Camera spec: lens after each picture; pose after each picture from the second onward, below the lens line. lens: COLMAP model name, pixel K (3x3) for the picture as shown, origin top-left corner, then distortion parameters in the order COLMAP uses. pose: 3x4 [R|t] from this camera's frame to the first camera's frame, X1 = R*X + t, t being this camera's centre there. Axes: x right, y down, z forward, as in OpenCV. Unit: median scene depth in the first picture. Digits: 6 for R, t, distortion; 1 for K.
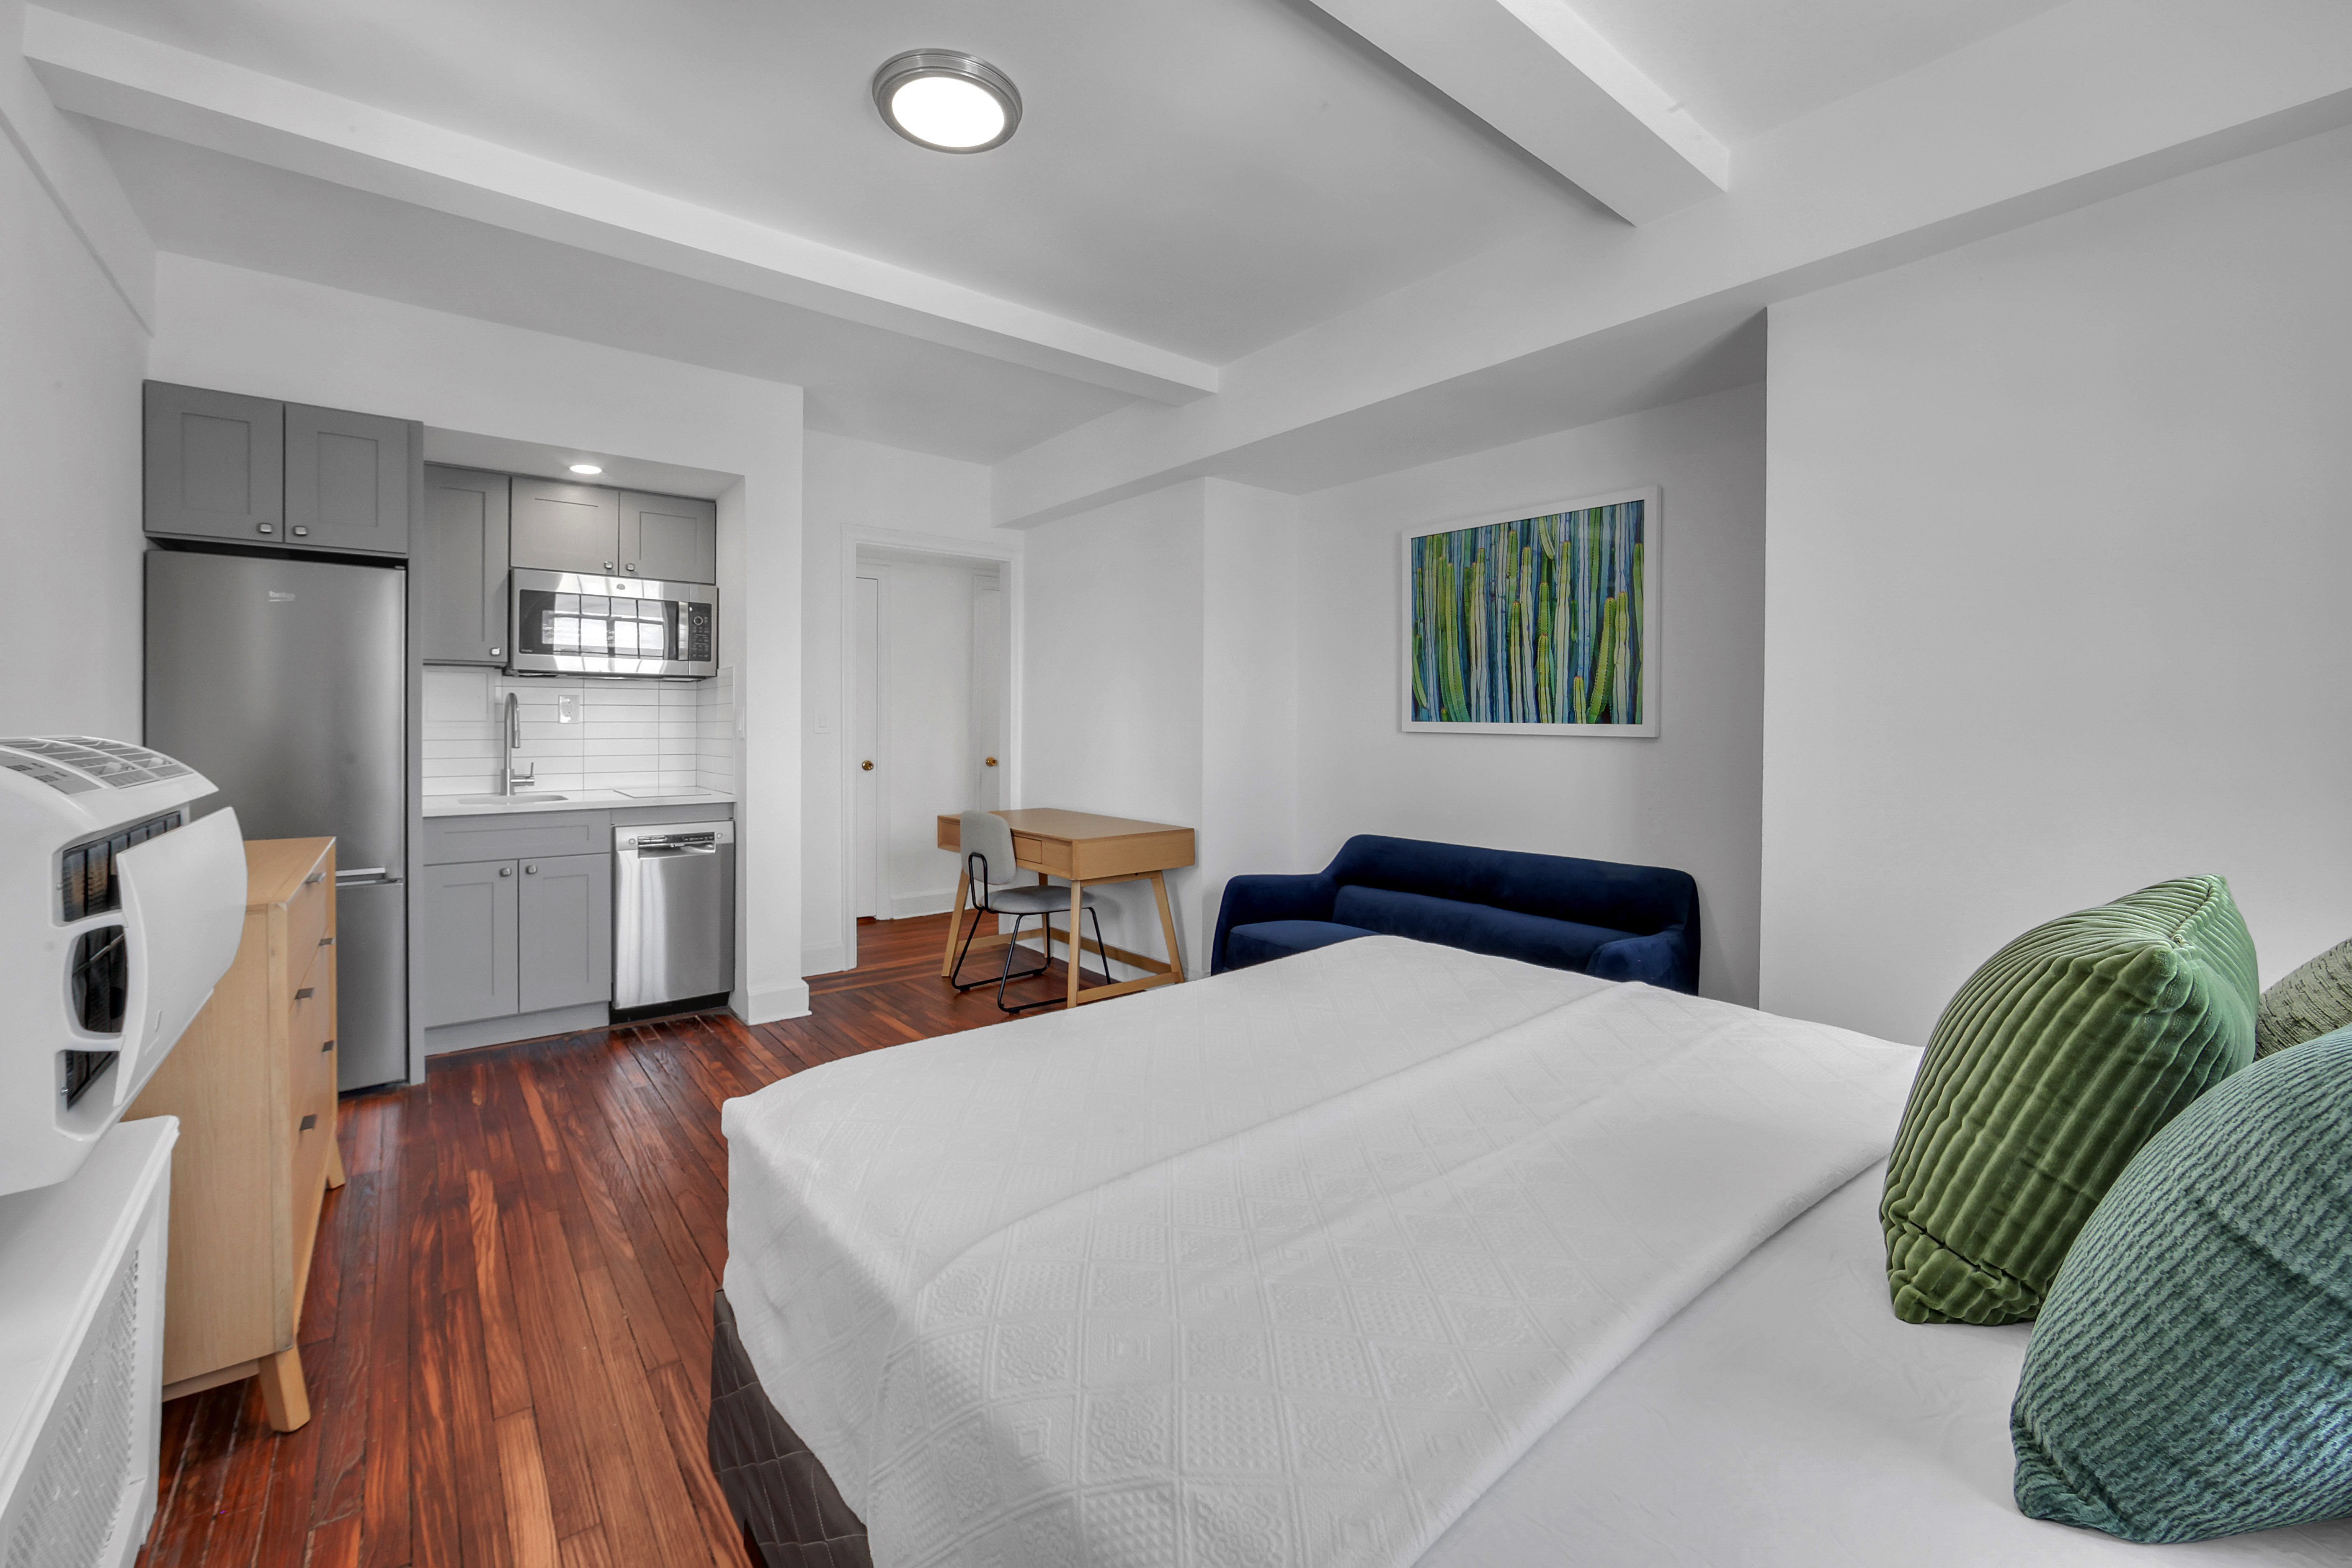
lens RADIAL K [[953.0, 0, 1173.8], [0, 953.0, 730.0], [0, 0, 1]] dist [-0.002316, 0.000085]
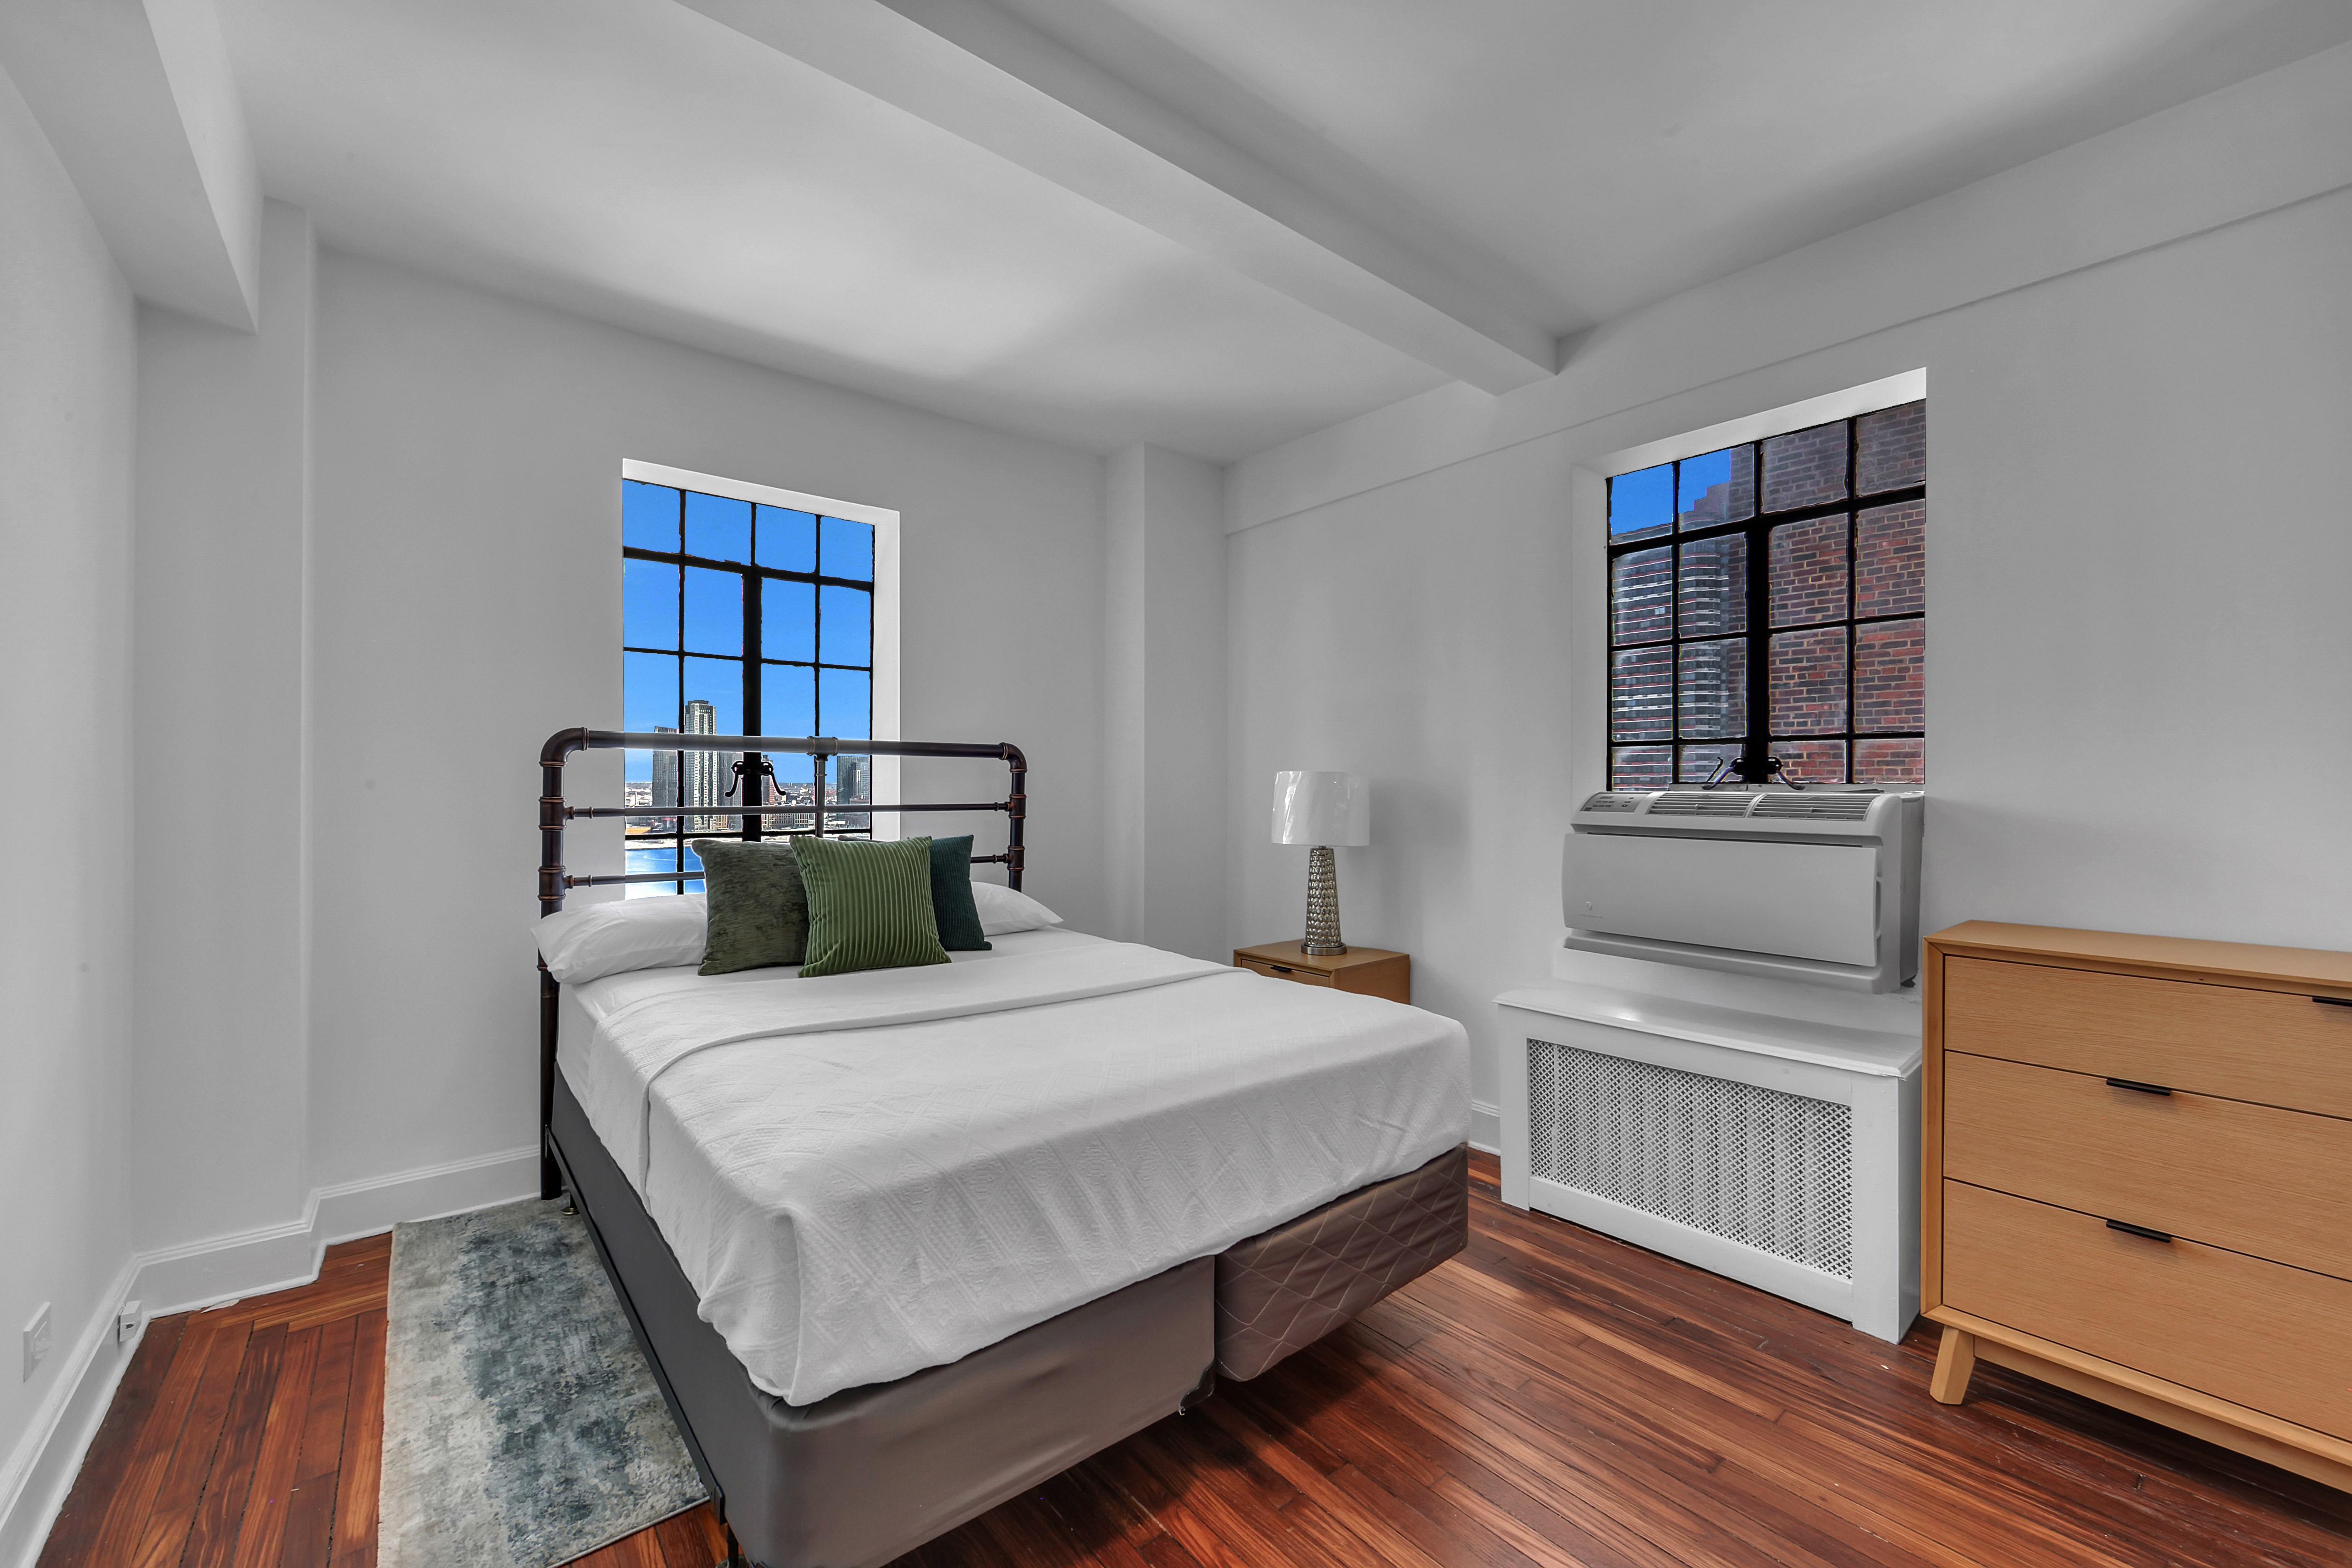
lens RADIAL K [[942.1, 0, 1172.1], [0, 942.1, 790.5], [0, 0, 1]] dist [-0.005635, -0.000099]
pose [[-0.999946, -0.007054, -0.007566, 0.008771], [-0.007127, 0.999928, 0.009633, -0.004145], [0.007498, 0.009686, -0.999925, 0.985398]]
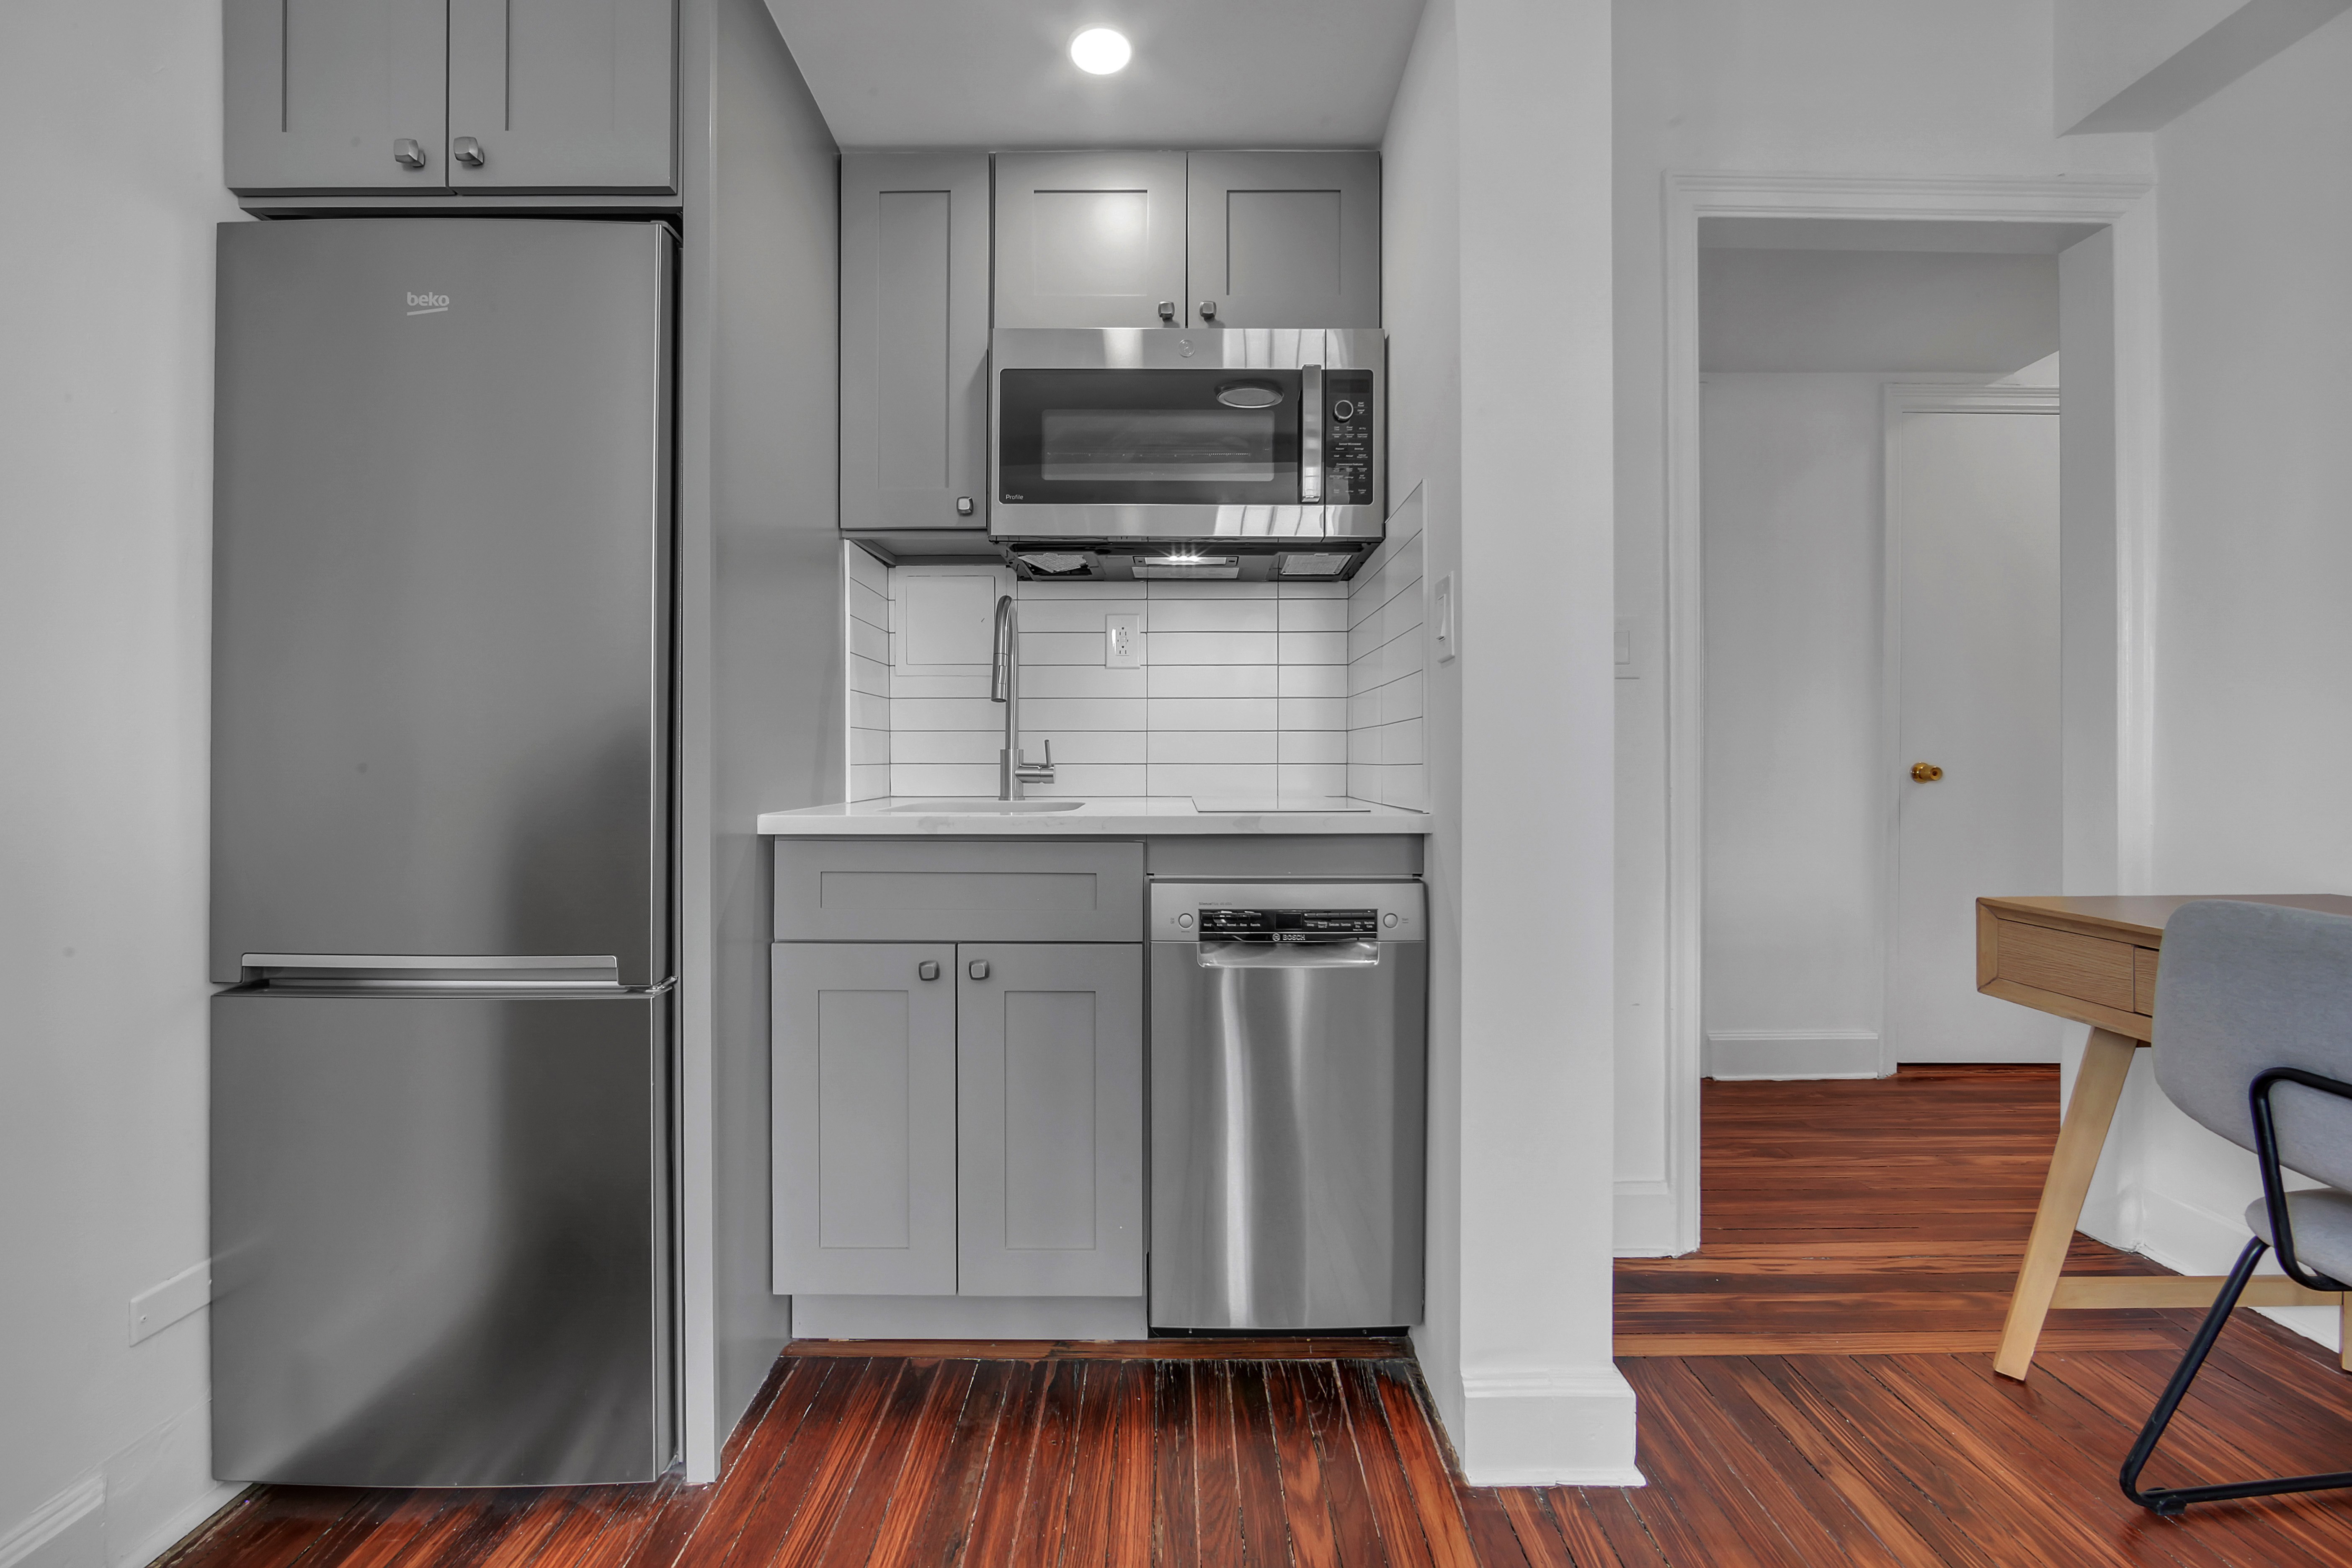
lens RADIAL K [[972.9, 0, 1163.7], [0, 972.9, 748.0], [0, 0, 1]] dist [-0.006169, -0.000067]
pose [[0.769677, -0.008578, -0.638376, -0.336301], [-0.002765, 0.999856, -0.016769, 0.054962], [0.638428, 0.014672, 0.769542, 0.727568]]
